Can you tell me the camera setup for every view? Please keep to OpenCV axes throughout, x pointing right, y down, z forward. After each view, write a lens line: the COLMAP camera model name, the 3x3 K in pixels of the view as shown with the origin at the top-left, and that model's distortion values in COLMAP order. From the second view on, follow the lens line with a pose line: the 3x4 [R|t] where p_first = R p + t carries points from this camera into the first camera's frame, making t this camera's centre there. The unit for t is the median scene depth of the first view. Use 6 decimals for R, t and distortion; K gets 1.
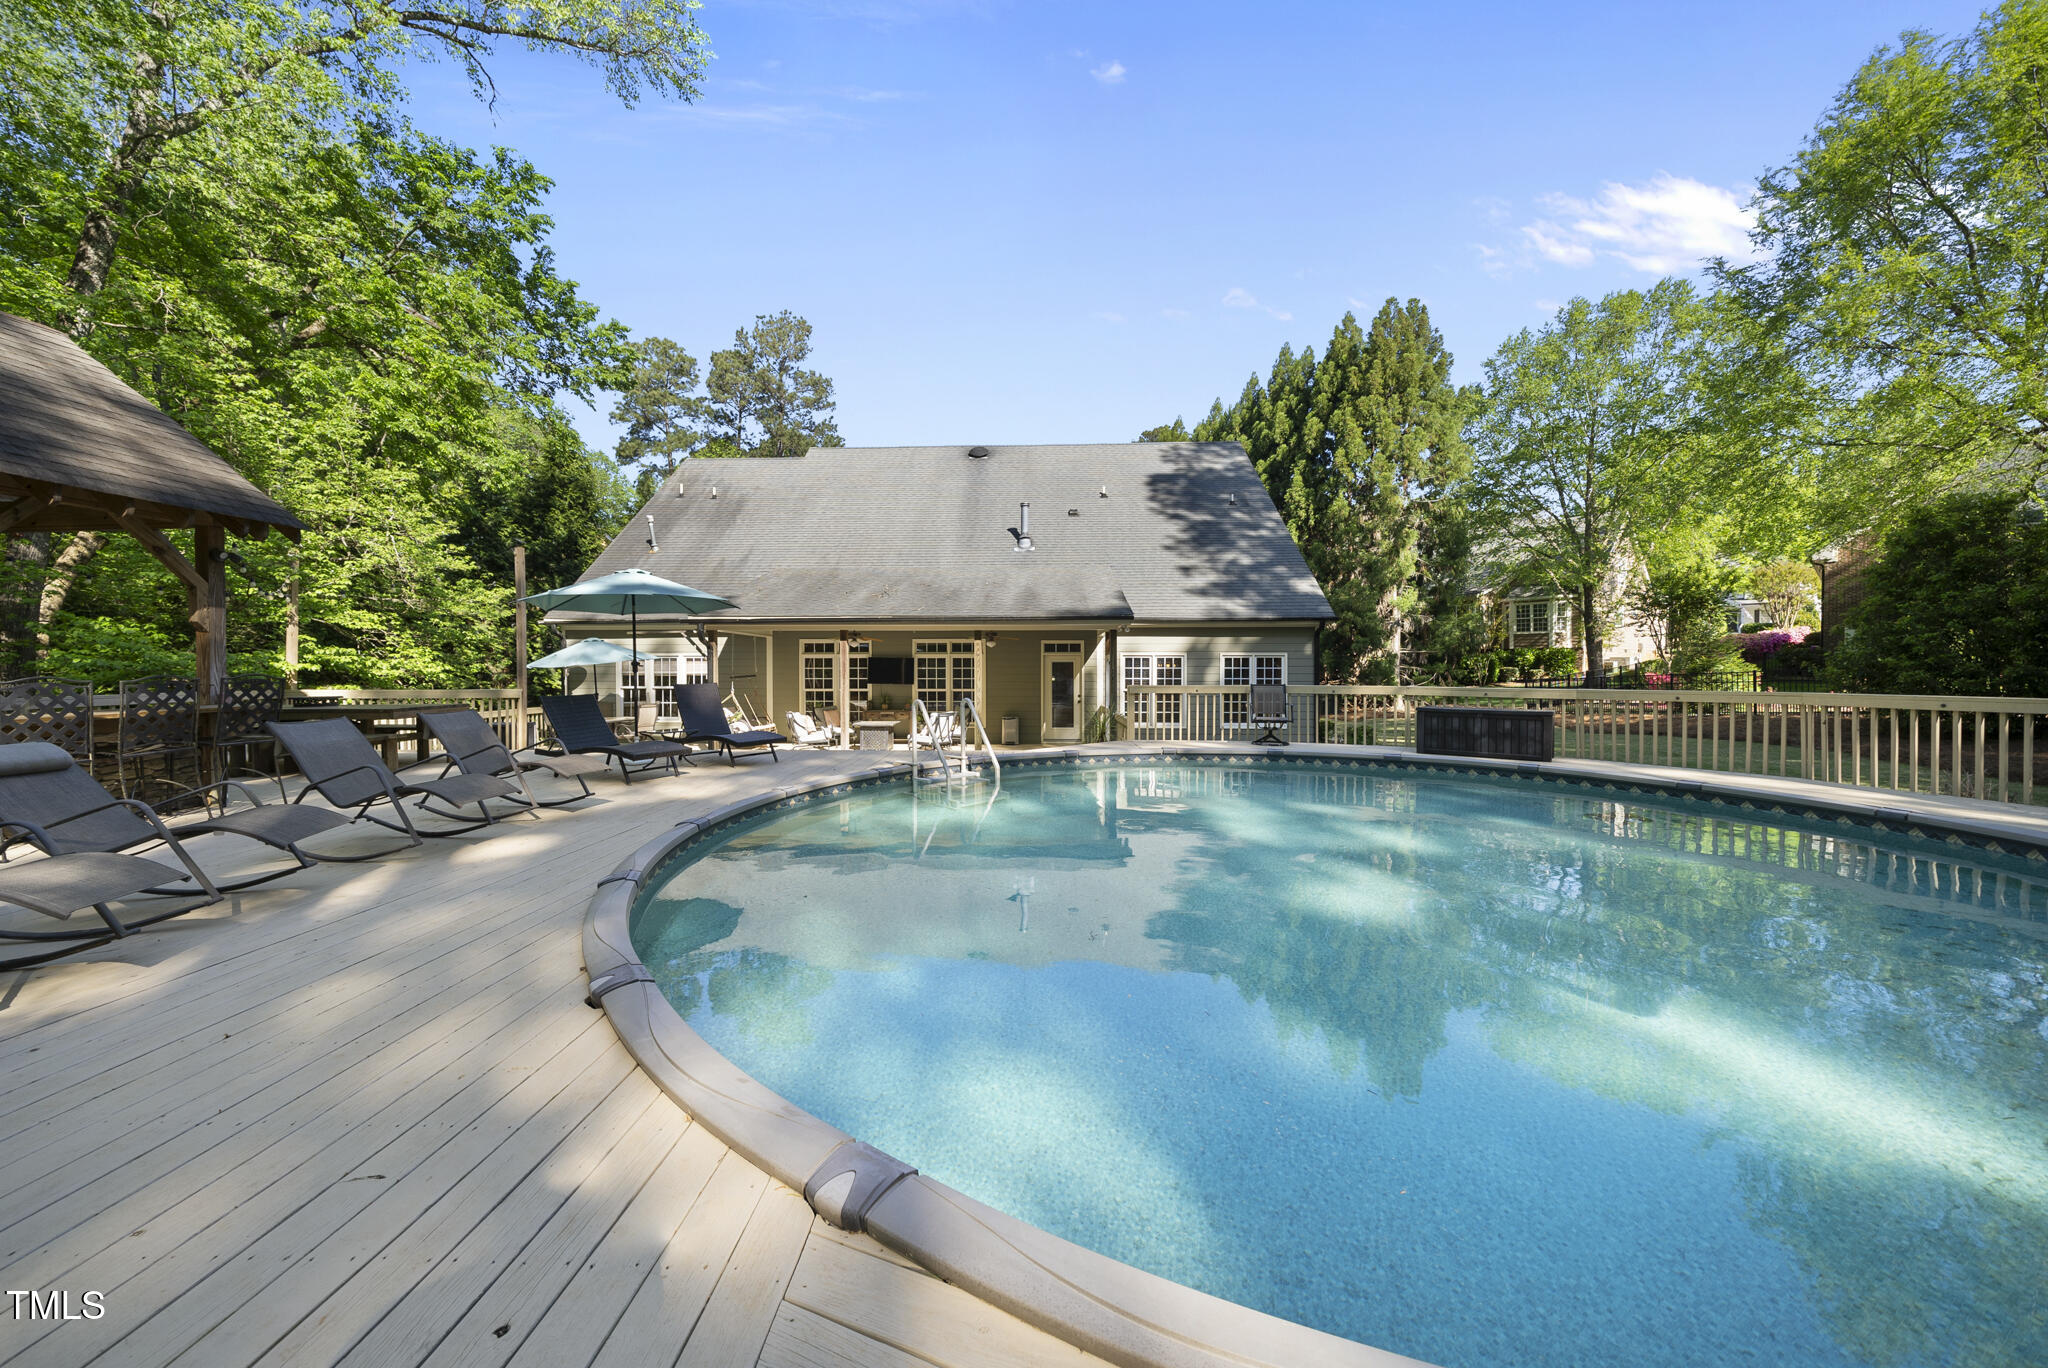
lens RADIAL K [[713.7, 0, 1006.7], [0, 713.7, 678.1], [0, 0, 1]] dist [-0.005109, -0.000390]
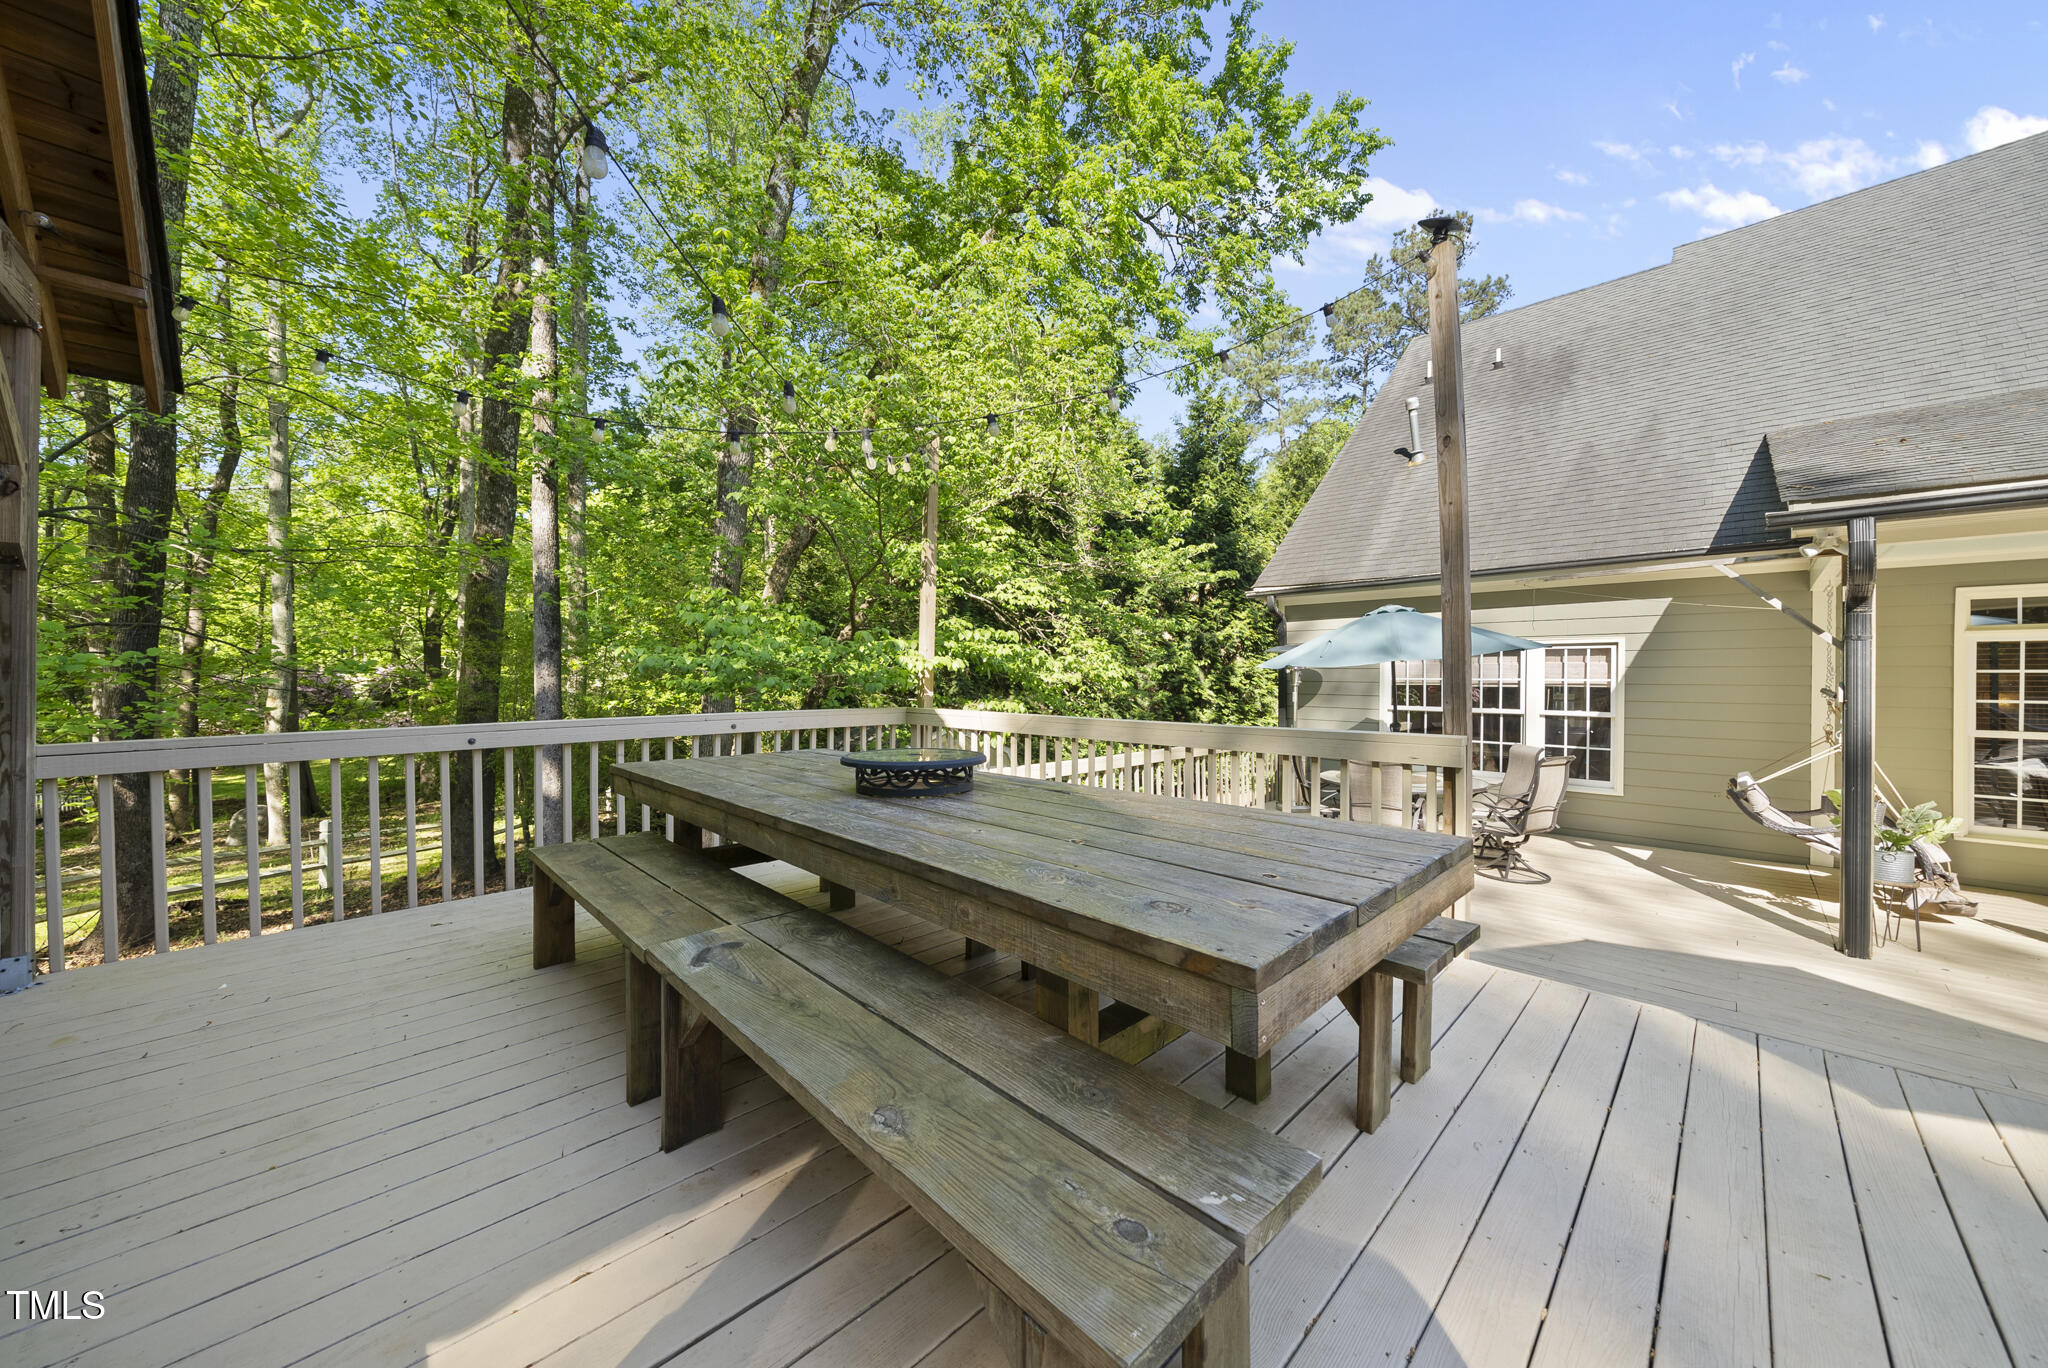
lens RADIAL K [[713.7, 0, 998.5], [0, 713.7, 677.3], [0, 0, 1]] dist [-0.005109, -0.000390]
pose [[0.721993, 0.004358, -0.691886, -0.389018], [-0.013305, 0.999883, -0.007586, -0.002010], [0.691772, 0.014682, 0.721967, 0.421543]]
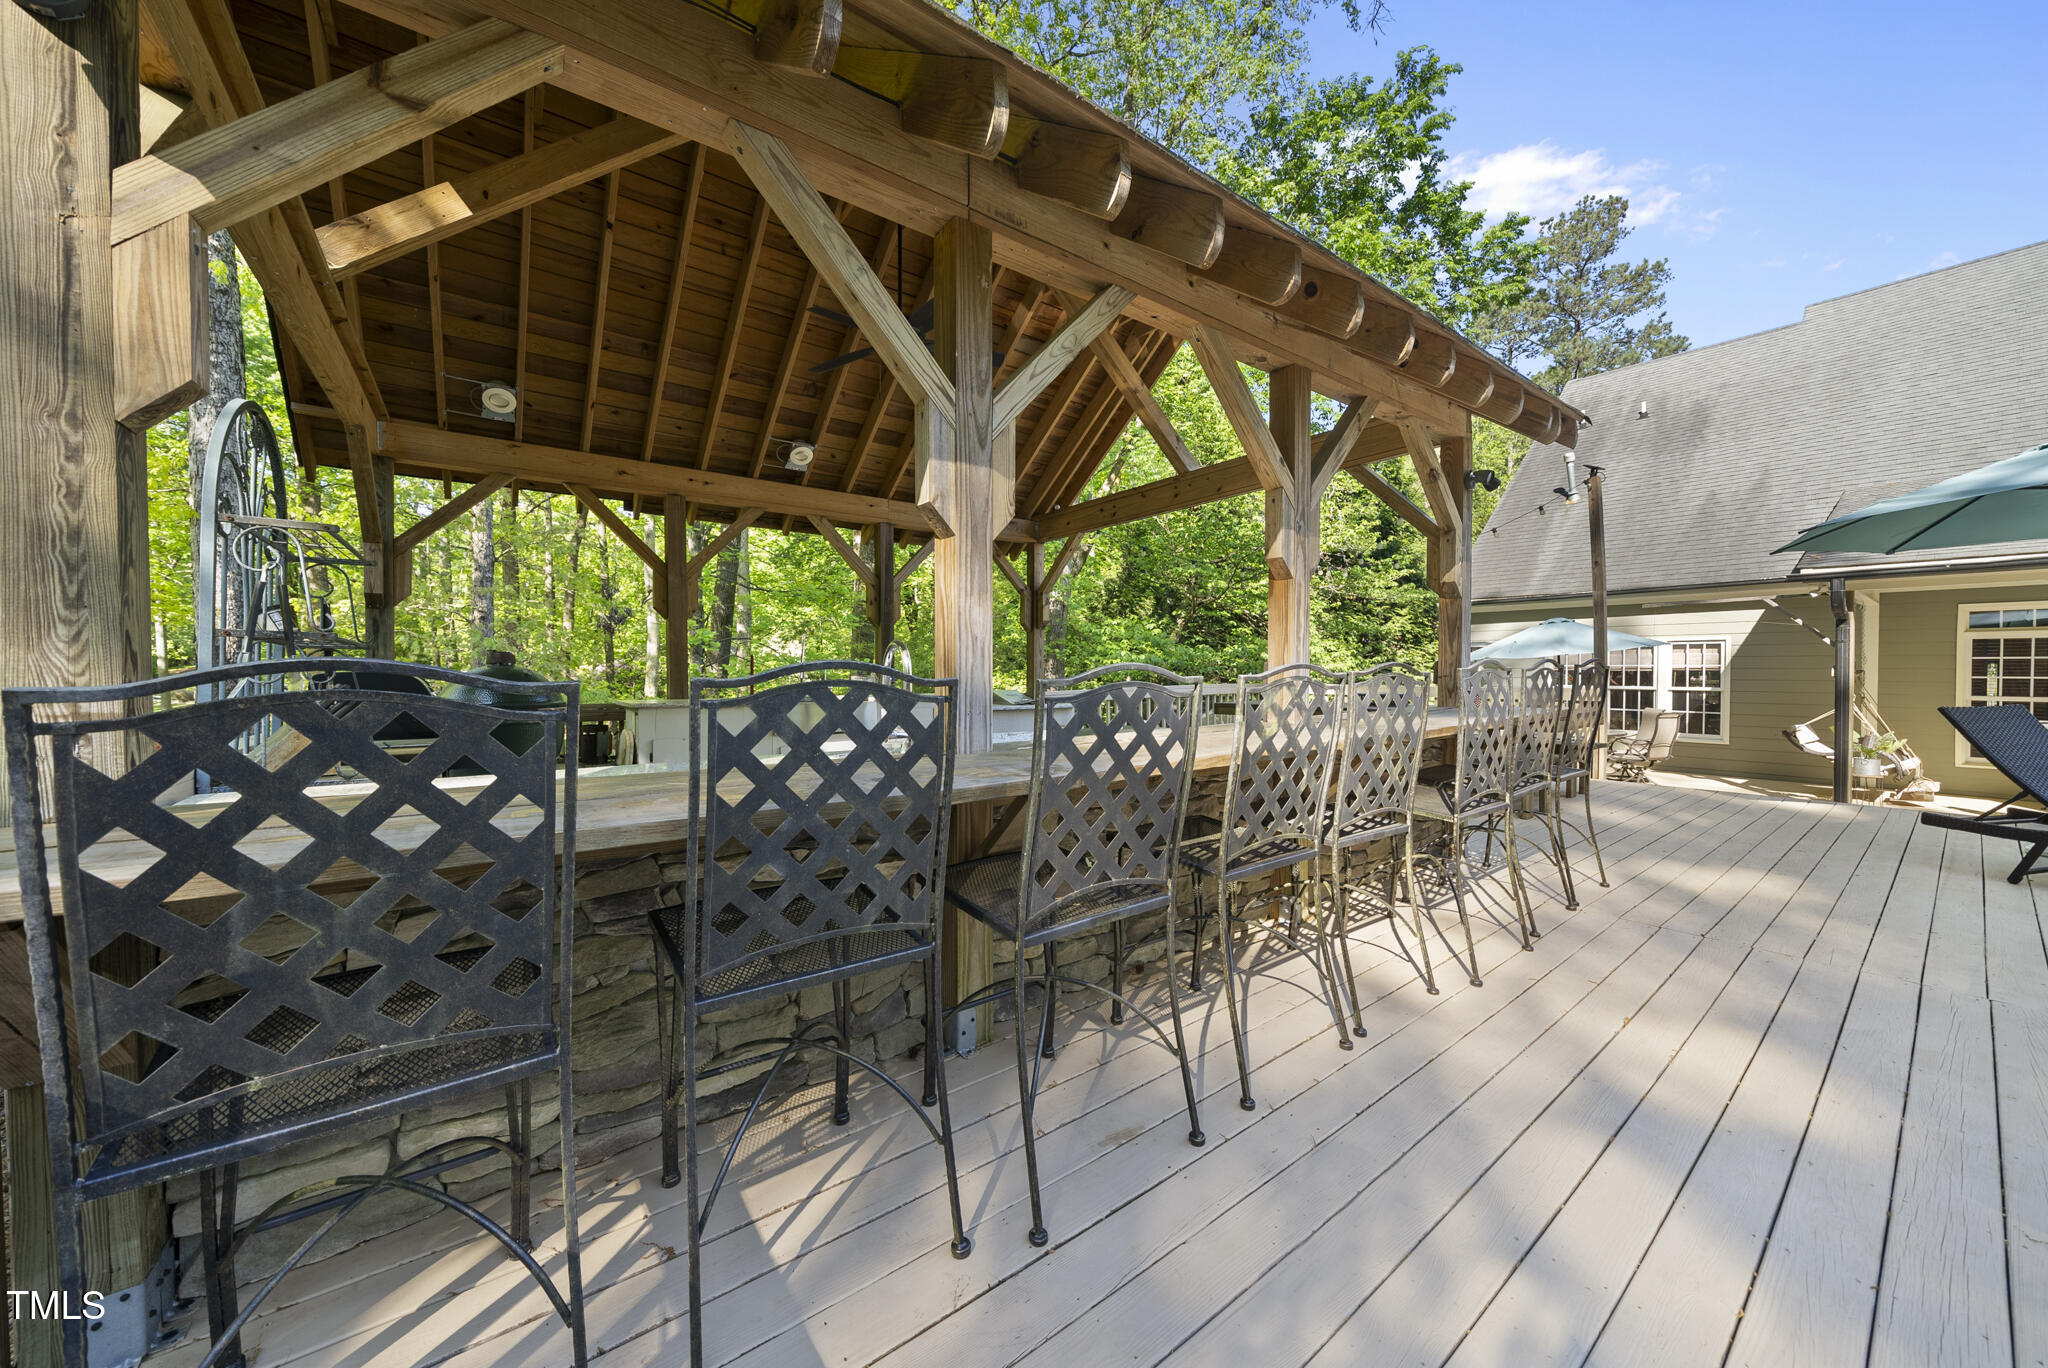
lens RADIAL K [[713.7, 0, 997.2], [0, 713.7, 679.9], [0, 0, 1]] dist [-0.005109, -0.000390]
pose [[0.619830, 0.013025, -0.784628, -0.321221], [-0.007482, 0.999915, 0.010689, 0.002763], [0.784700, -0.000755, 0.619875, 0.087950]]
